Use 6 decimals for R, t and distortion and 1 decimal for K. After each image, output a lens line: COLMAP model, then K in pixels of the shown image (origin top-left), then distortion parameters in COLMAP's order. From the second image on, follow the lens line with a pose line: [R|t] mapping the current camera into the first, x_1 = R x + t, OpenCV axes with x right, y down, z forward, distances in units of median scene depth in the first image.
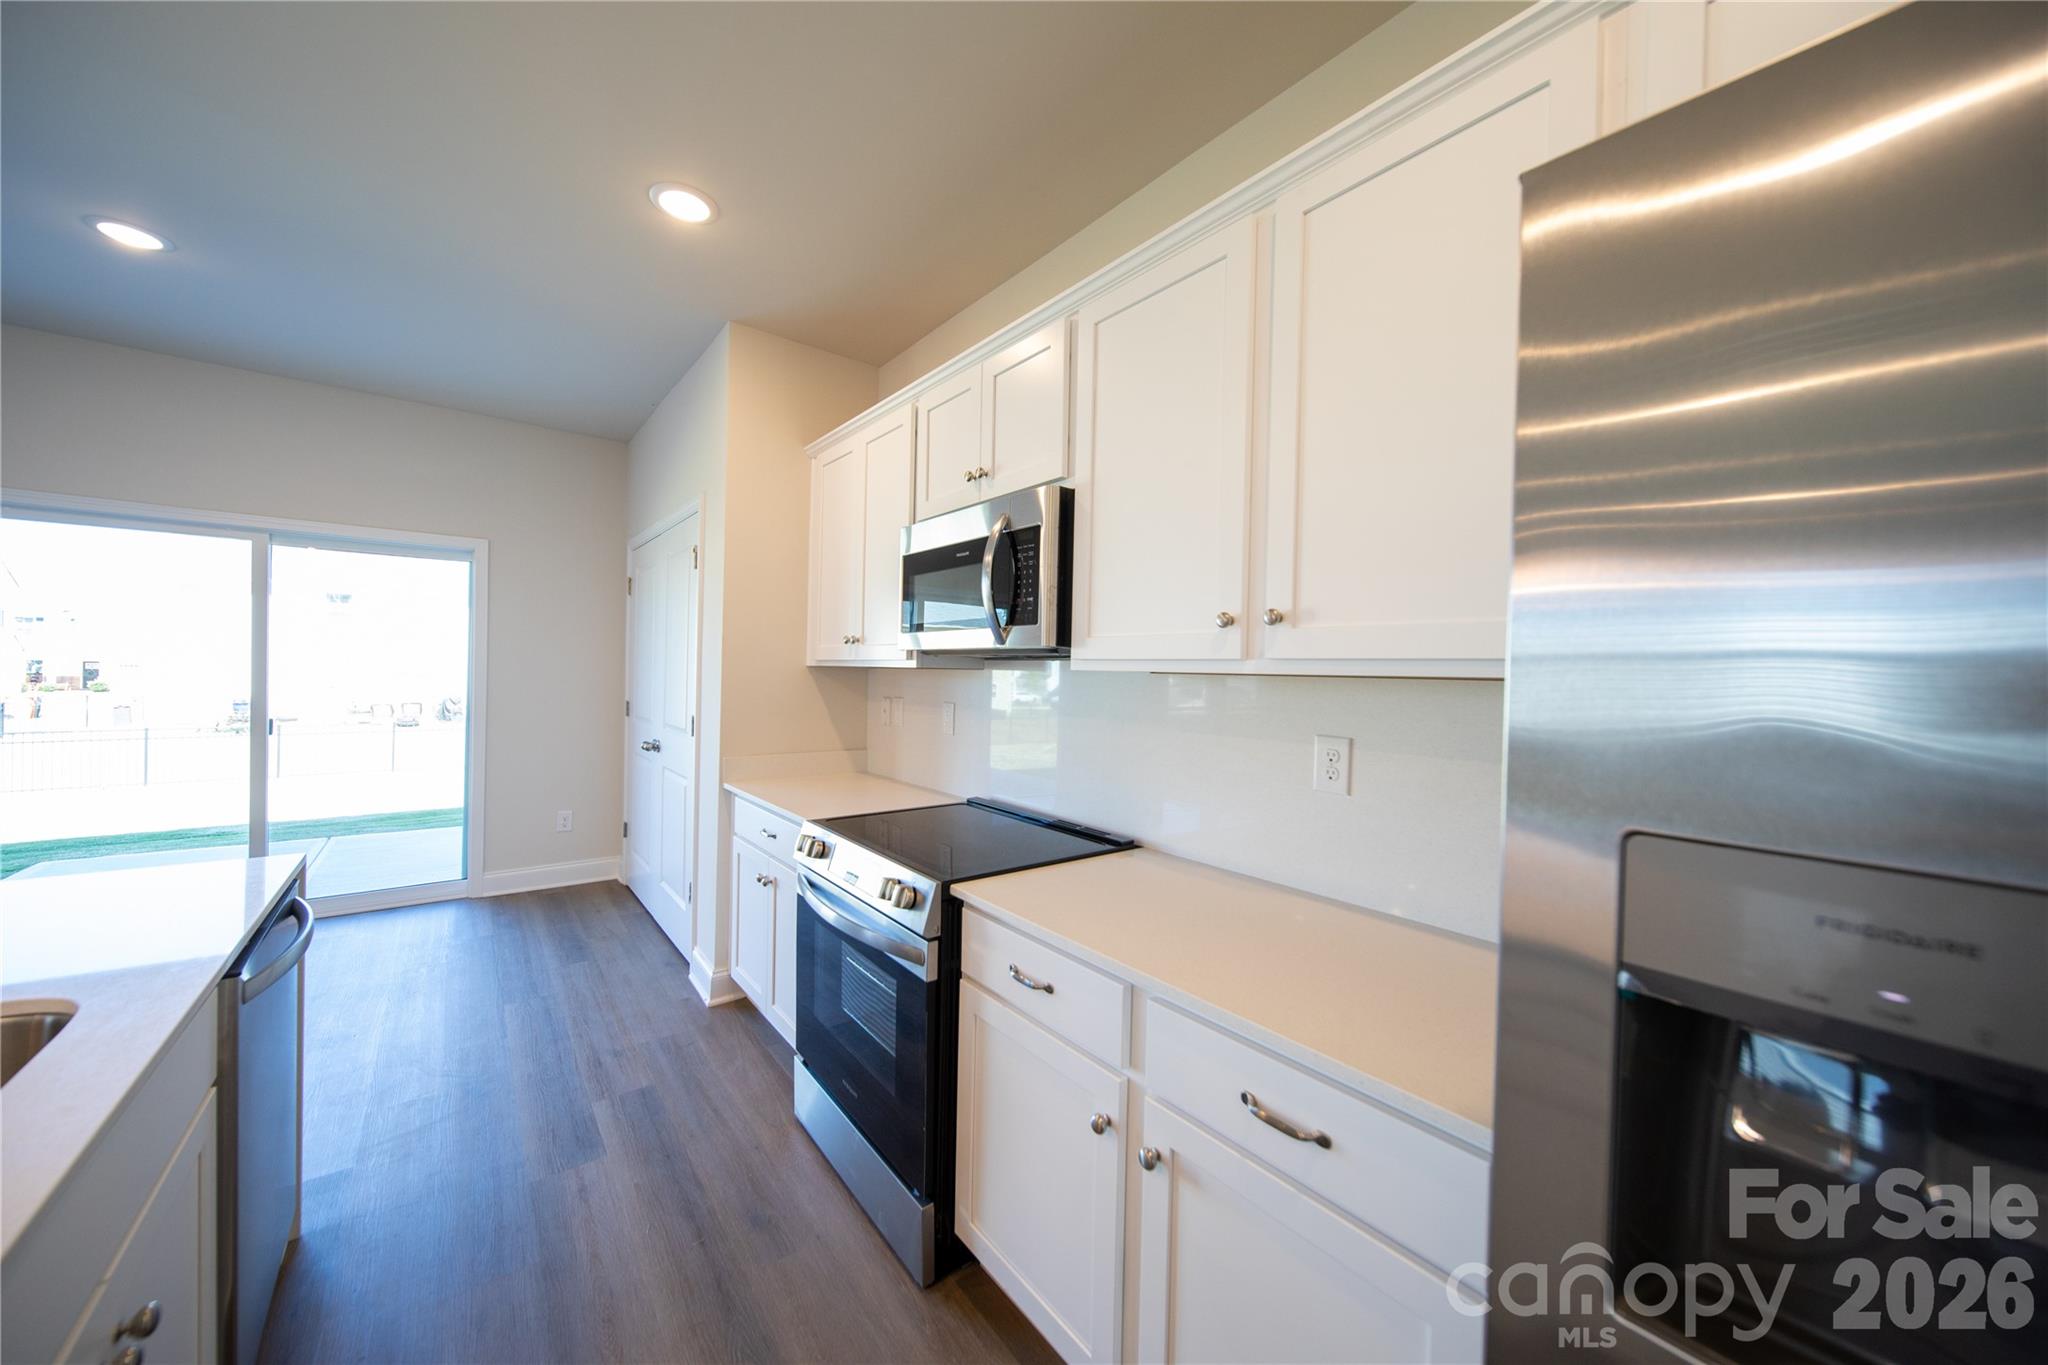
lens RADIAL K [[710.0, 0, 1018.0], [0, 710.0, 675.3], [0, 0, 1]] dist [-0.000355, -0.001557]
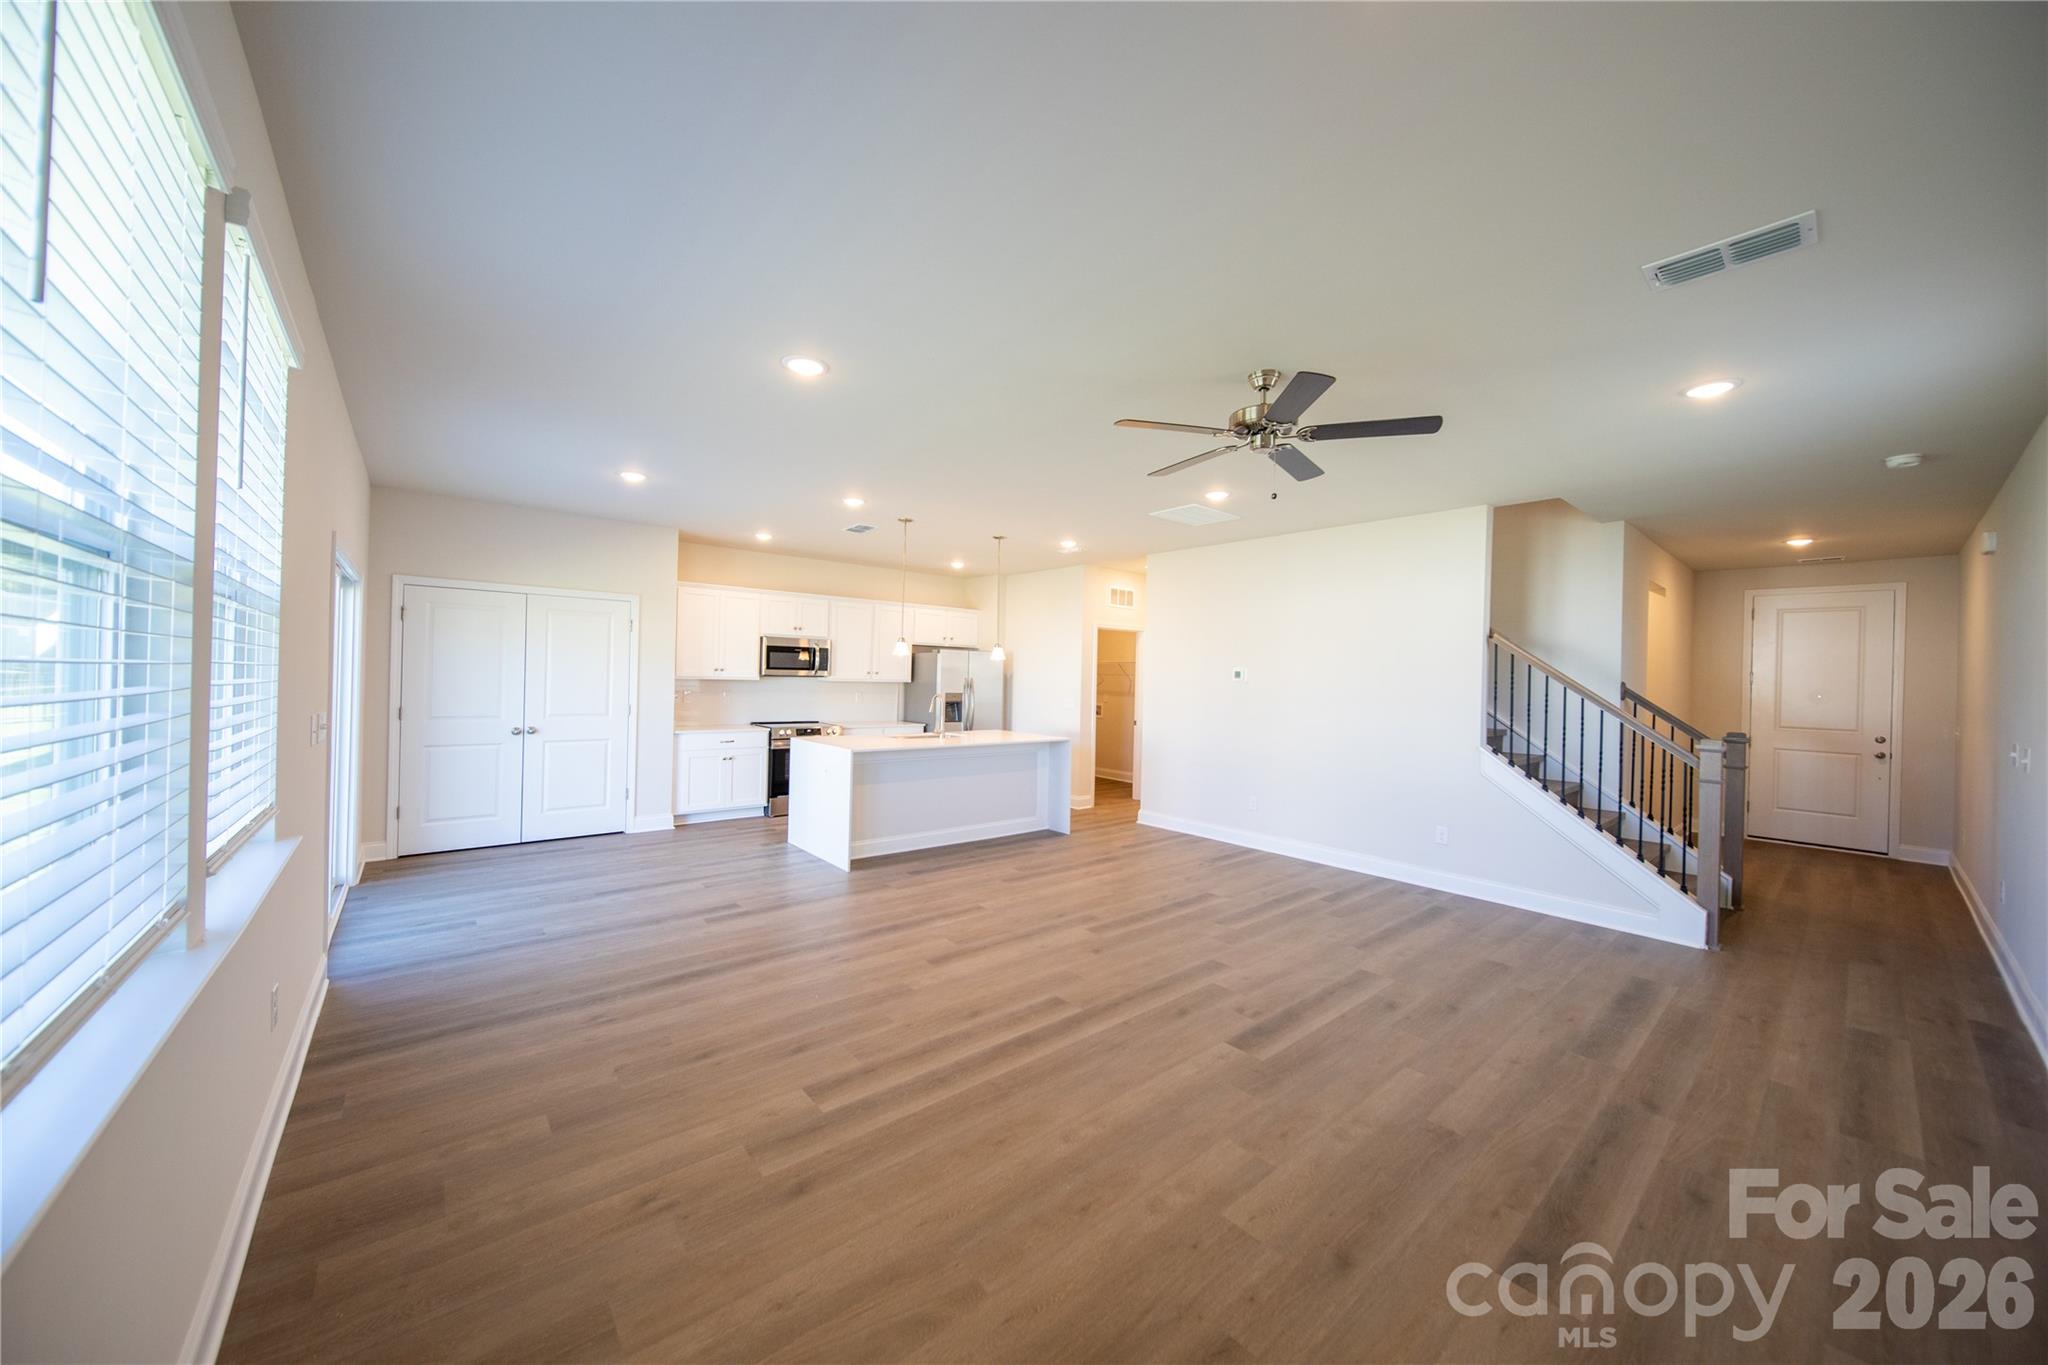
lens RADIAL K [[710.0, 0, 1018.0], [0, 710.0, 675.3], [0, 0, 1]] dist [-0.000355, -0.001557]
pose [[-0.022838, -0.022992, 0.999475, -2.632384], [-0.021617, 0.999513, 0.022499, -0.101146], [-0.999505, -0.021092, -0.023324, -0.046207]]
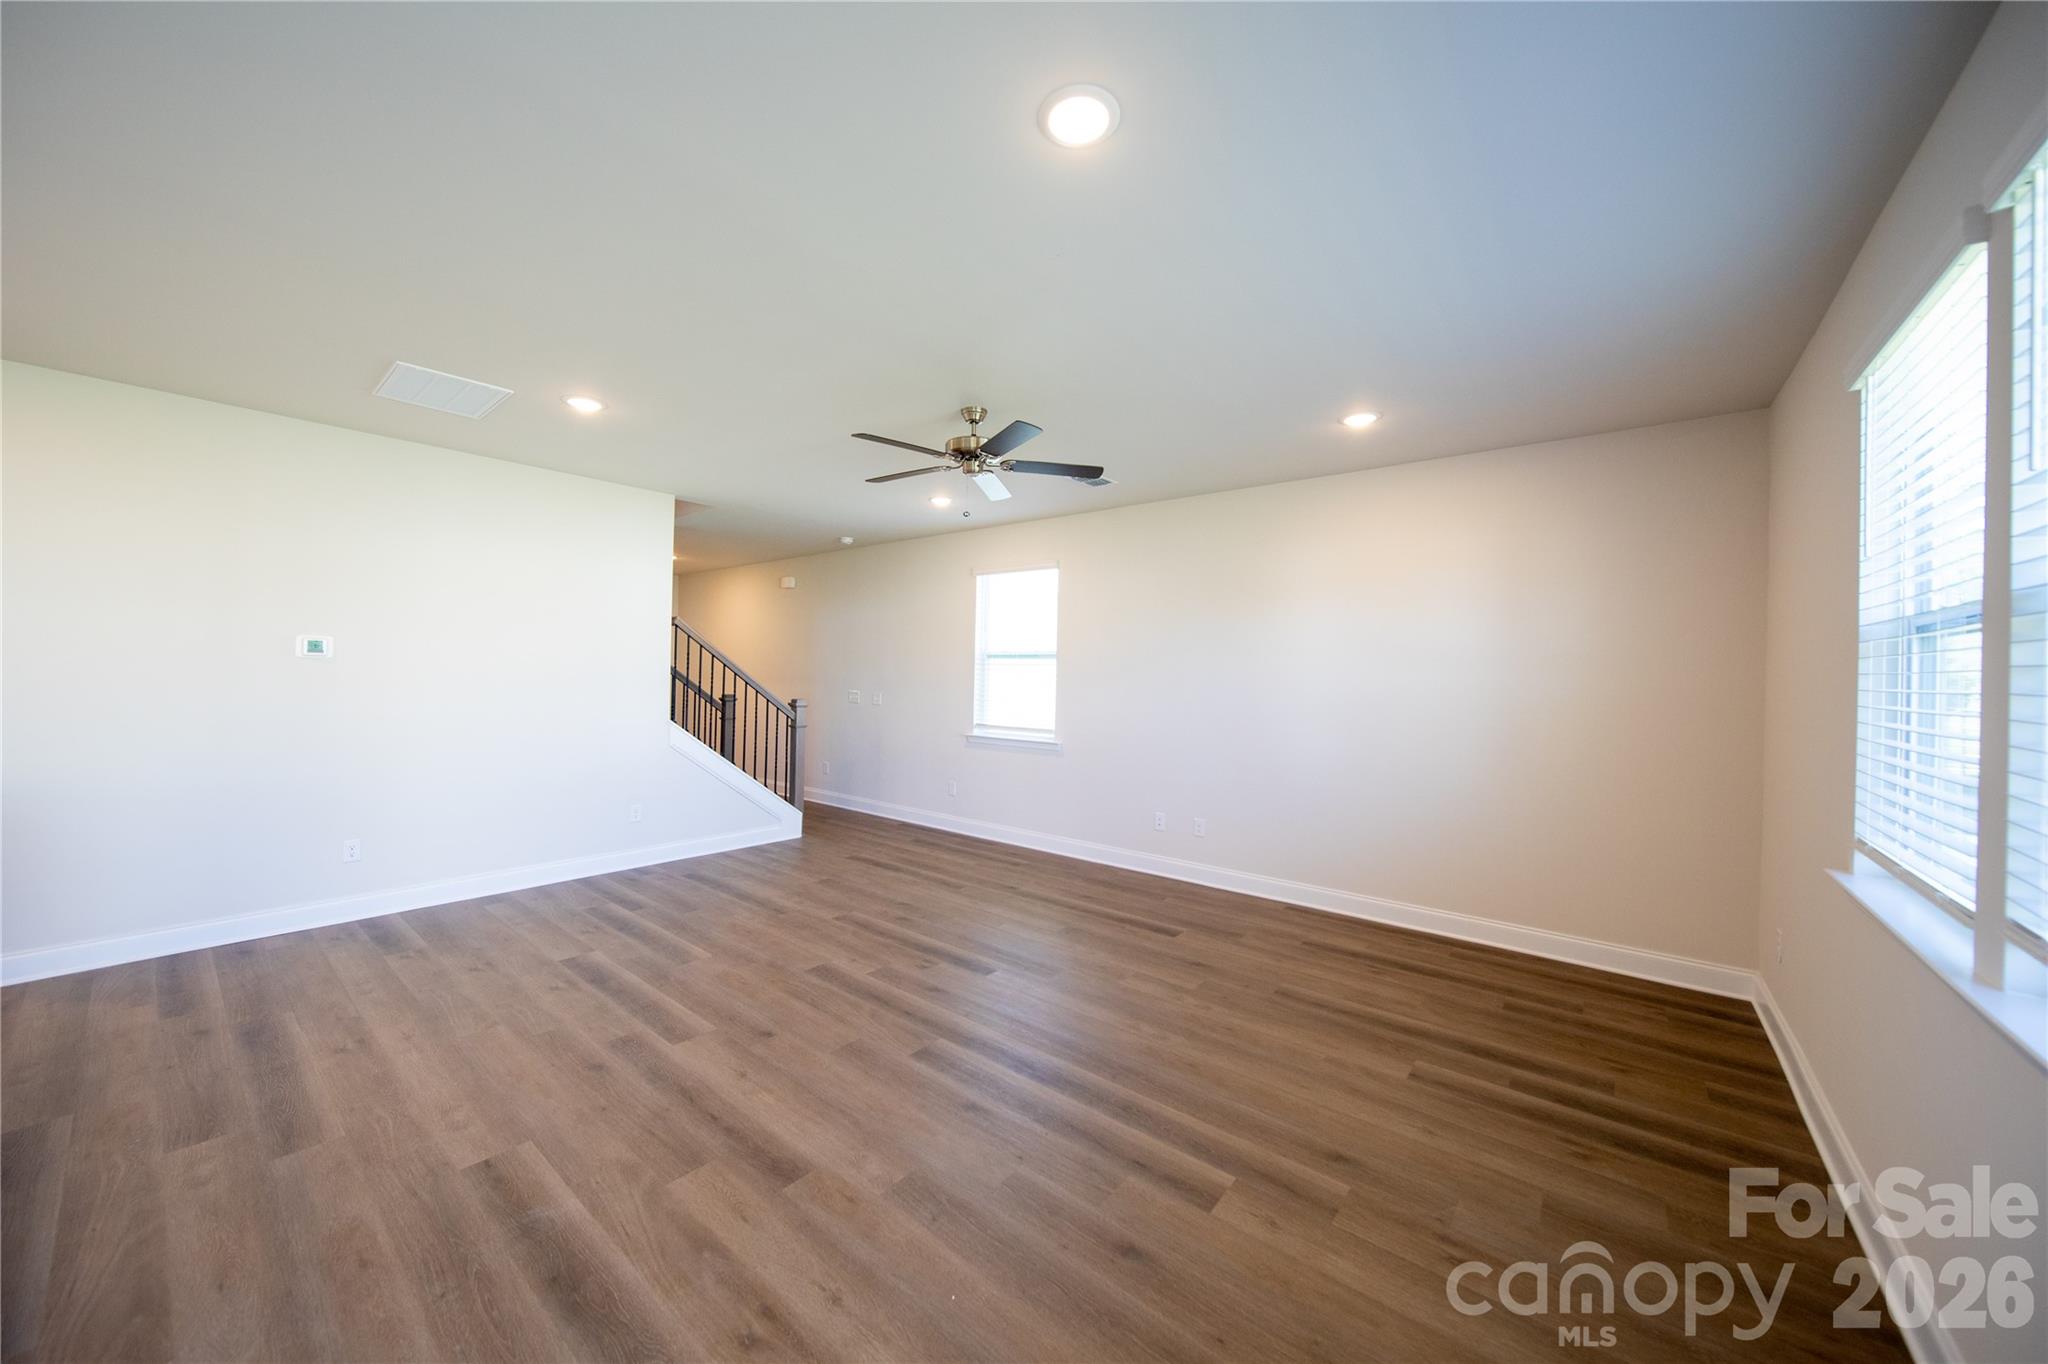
lens RADIAL K [[721.8, 0, 1017.7], [0, 721.8, 674.4], [0, 0, 1]] dist [0.001309, -0.002221]
pose [[-0.977102, -0.043738, -0.208229, -1.464727], [-0.044363, 0.999014, -0.001671, -0.071444], [0.208097, 0.007605, -0.978079, 0.787623]]
